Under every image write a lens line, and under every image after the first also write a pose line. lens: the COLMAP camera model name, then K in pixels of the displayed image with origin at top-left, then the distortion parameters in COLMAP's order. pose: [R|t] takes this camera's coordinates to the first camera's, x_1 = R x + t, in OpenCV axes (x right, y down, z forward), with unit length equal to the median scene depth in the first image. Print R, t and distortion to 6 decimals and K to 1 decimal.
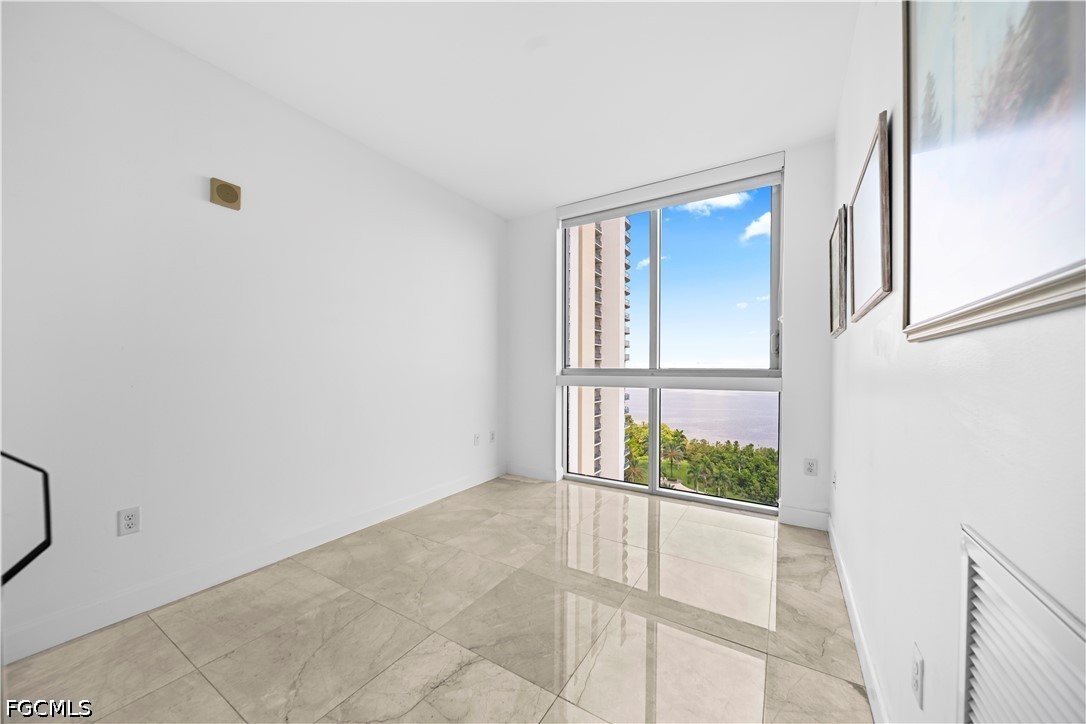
lens RADIAL K [[385.8, 0, 541.0], [0, 385.8, 369.1], [0, 0, 1]] dist [-0.001549, -0.000320]
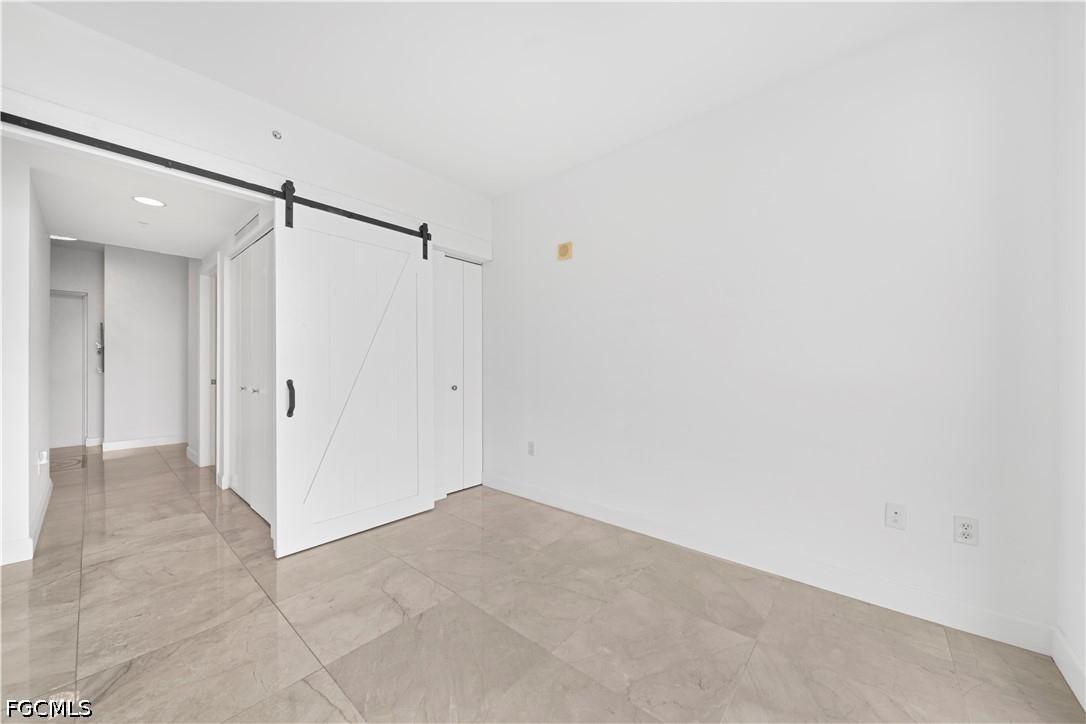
lens RADIAL K [[385.8, 0, 550.0], [0, 385.8, 360.7], [0, 0, 1]] dist [-0.001549, -0.000320]
pose [[-0.126376, -0.011229, -0.991919, 0.675762], [-0.010116, 0.999899, -0.010031, -0.010590], [0.991931, 0.008766, -0.126477, 1.131173]]
